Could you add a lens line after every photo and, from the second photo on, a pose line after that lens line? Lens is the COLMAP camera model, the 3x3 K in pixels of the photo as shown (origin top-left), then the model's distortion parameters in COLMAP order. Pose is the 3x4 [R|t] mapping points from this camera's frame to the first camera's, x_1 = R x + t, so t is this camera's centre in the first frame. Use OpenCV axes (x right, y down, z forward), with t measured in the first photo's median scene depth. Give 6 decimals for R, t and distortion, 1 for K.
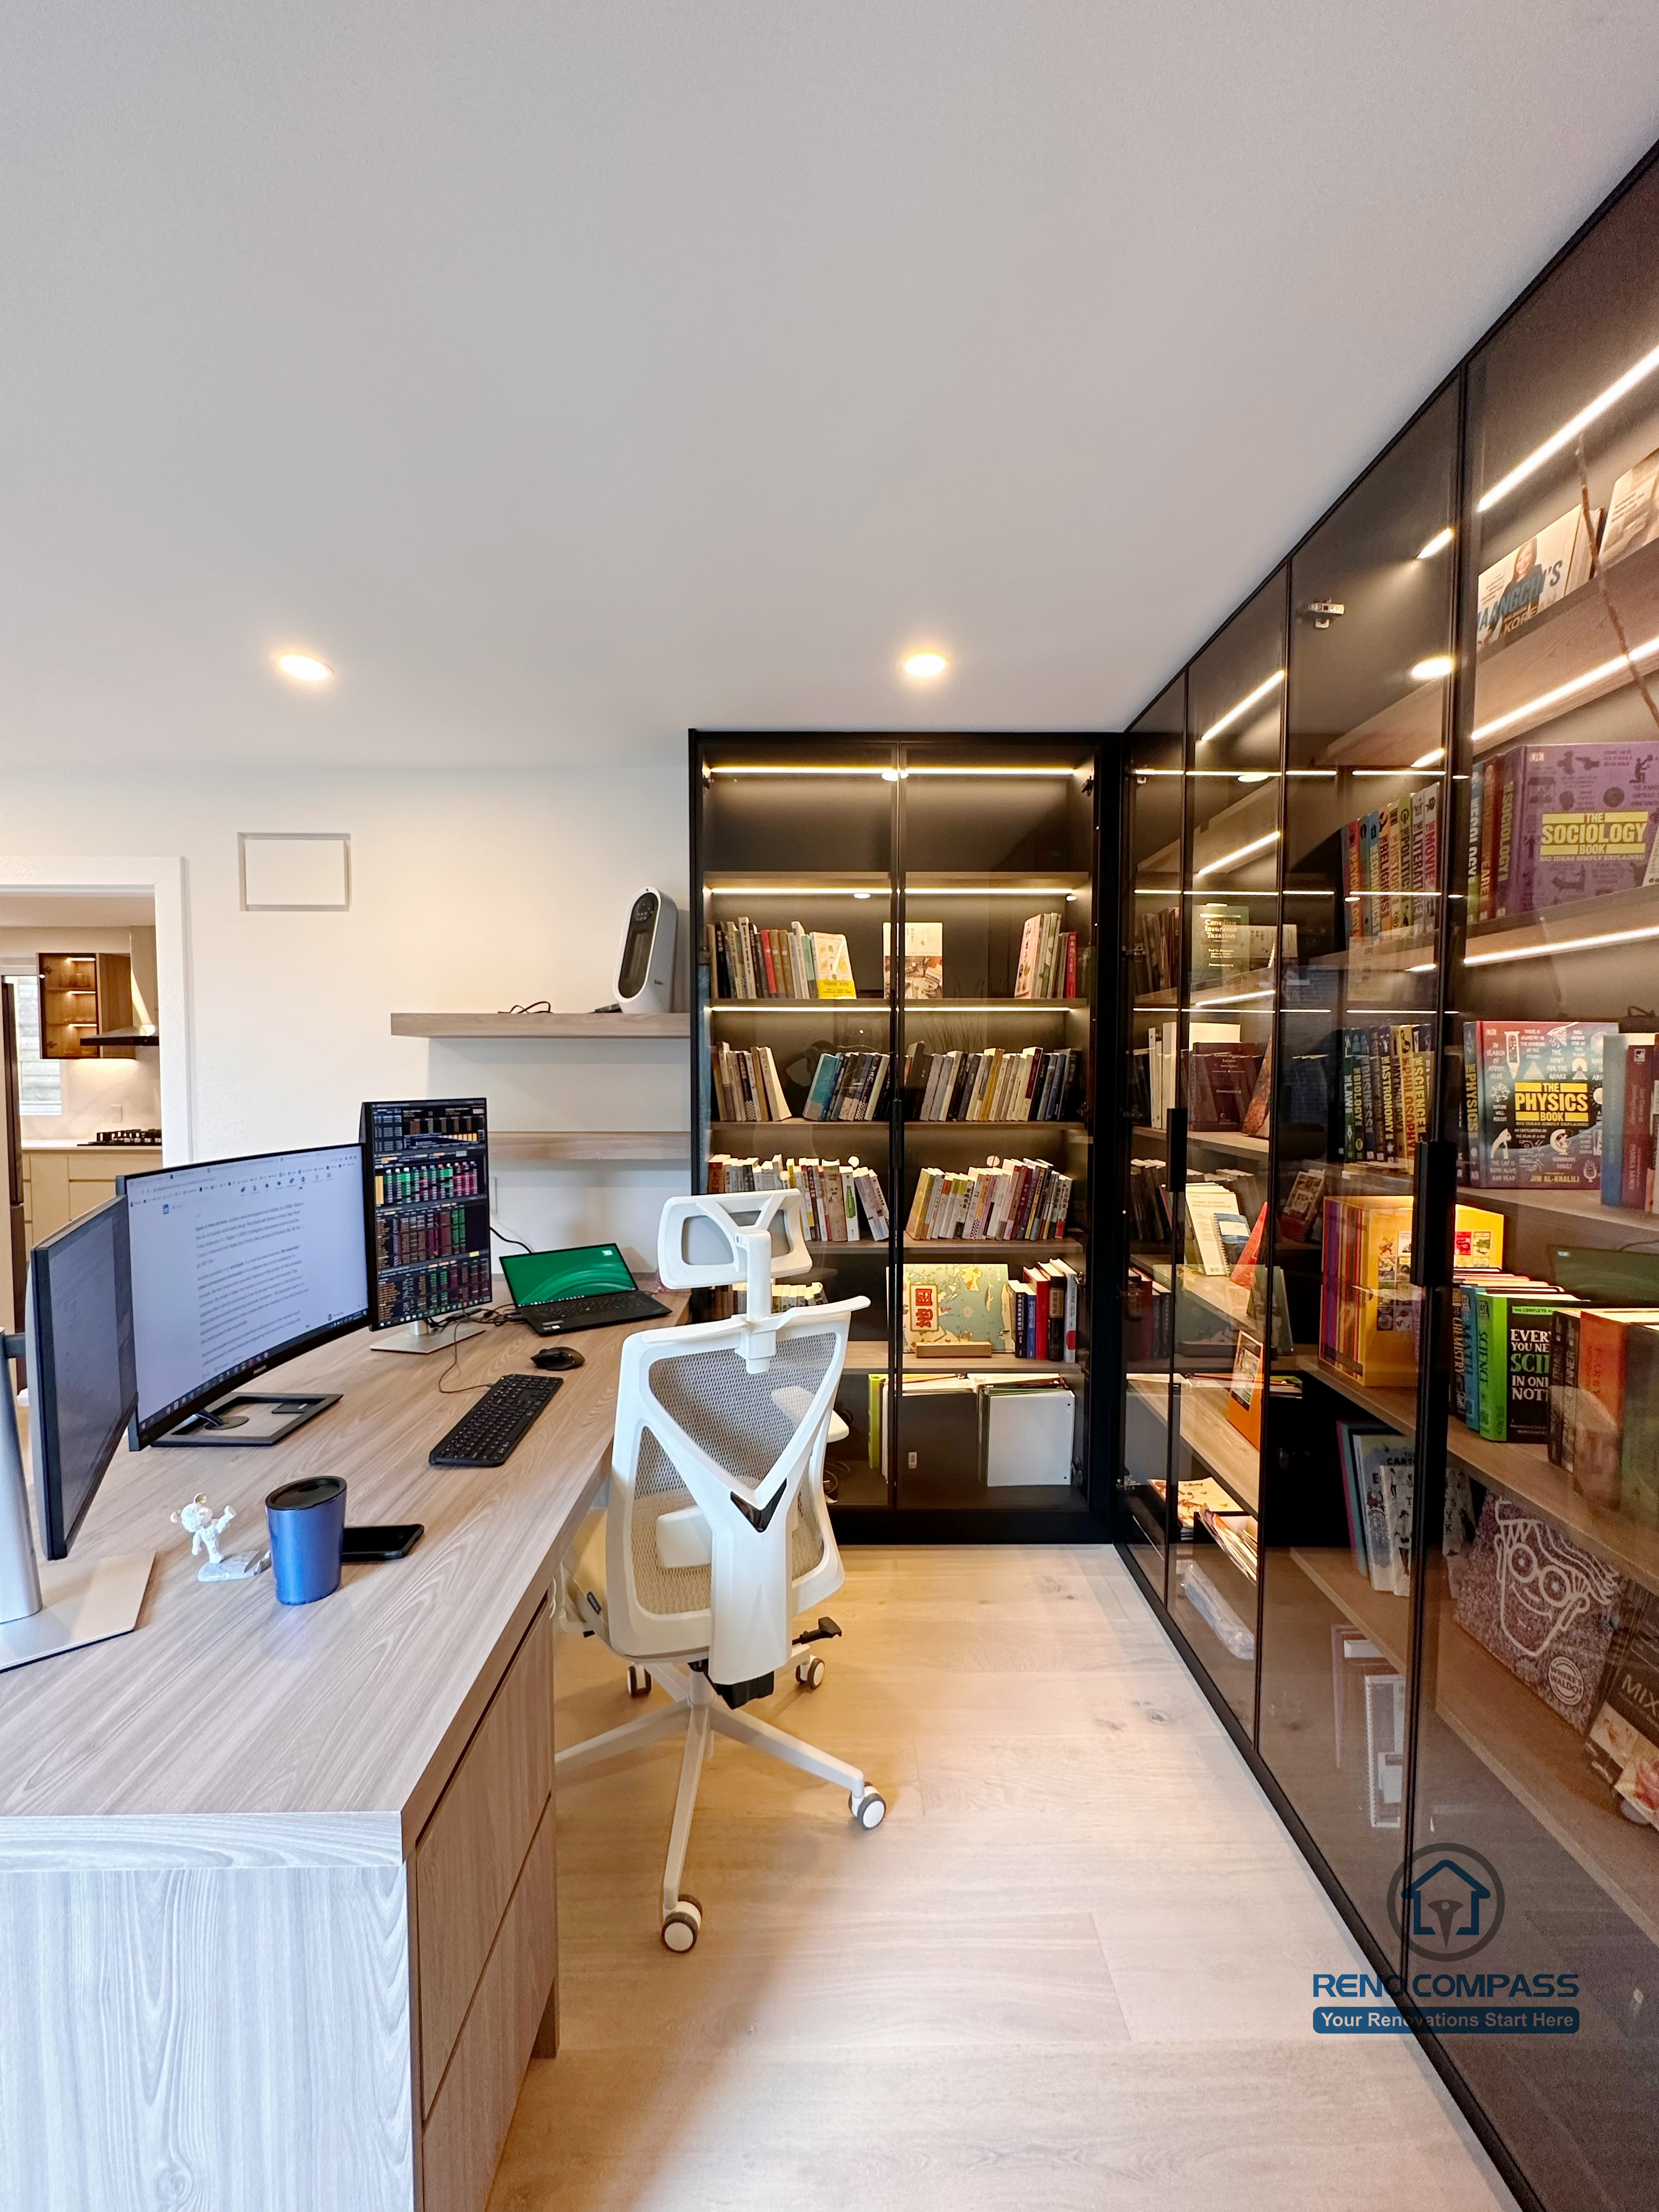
lens RADIAL K [[887.8, 0, 829.5], [0, 887.8, 1106.0], [0, 0, 1]] dist [-0.003010, 0.000569]
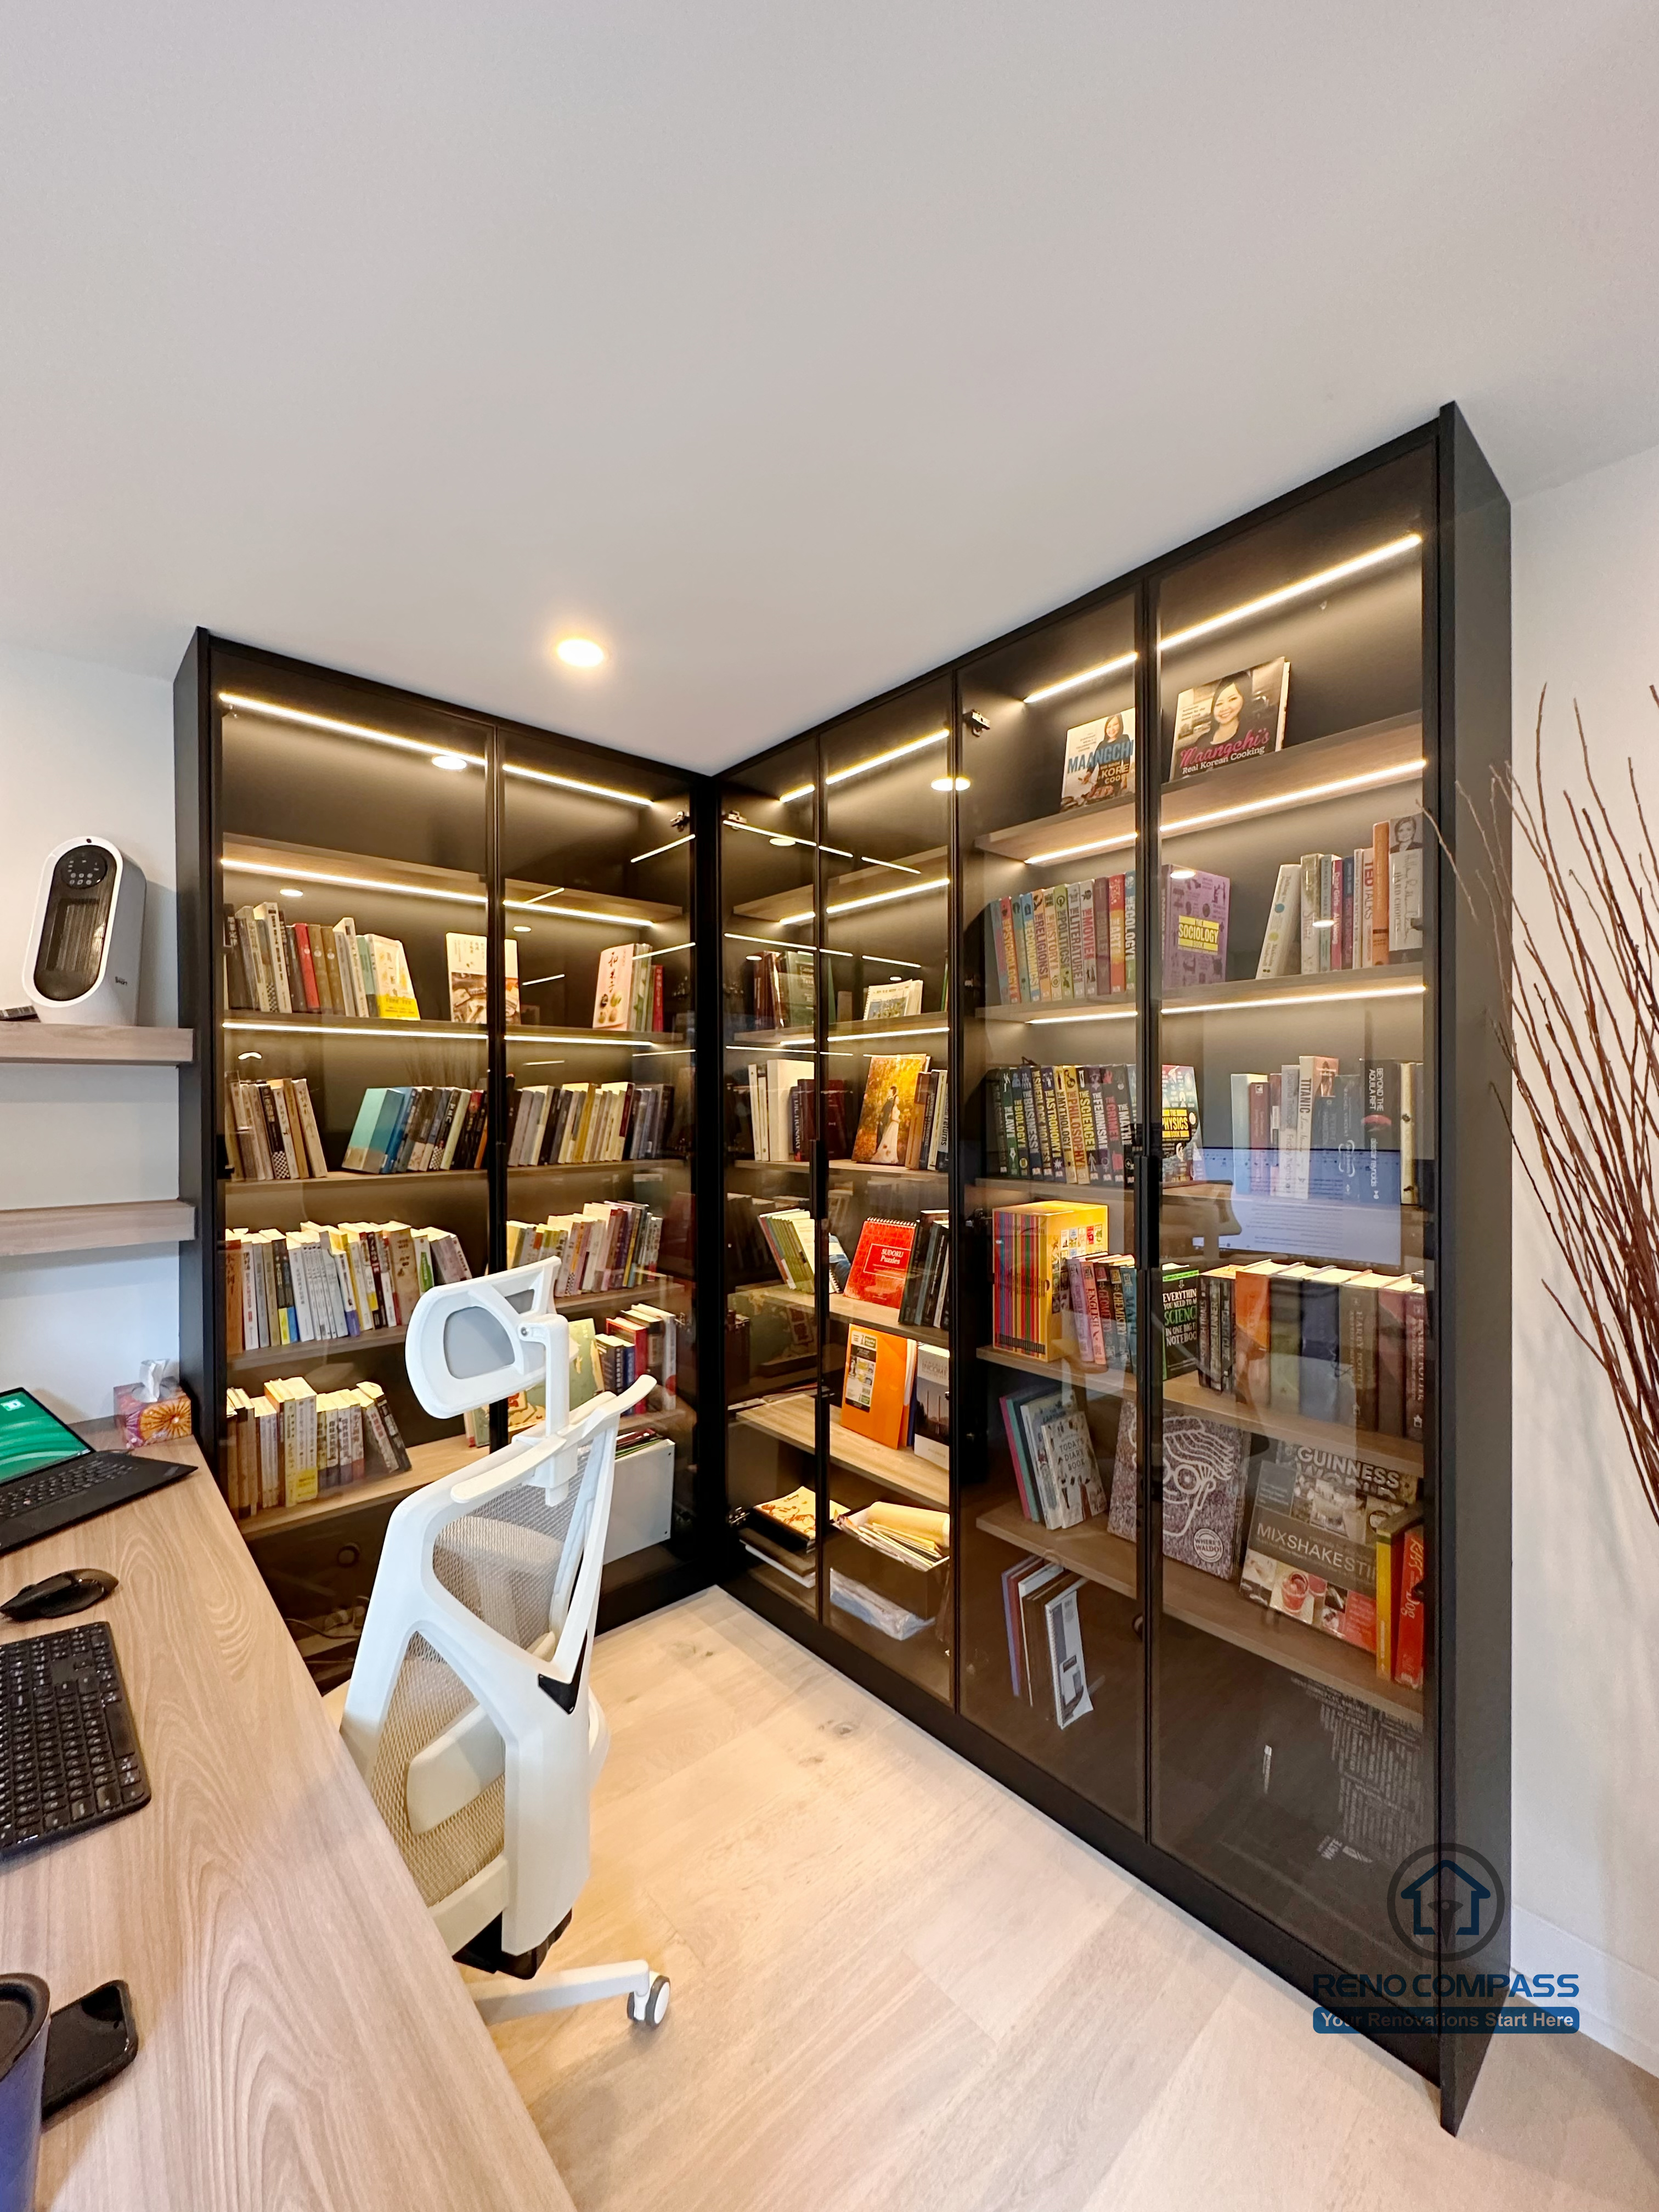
lens RADIAL K [[887.8, 0, 829.5], [0, 887.8, 1106.0], [0, 0, 1]] dist [-0.003010, 0.000569]
pose [[0.752197, -0.008003, 0.658890, -0.233046], [0.036889, 0.998870, -0.029981, -0.004724], [-0.657905, 0.046858, 0.751642, 0.148392]]
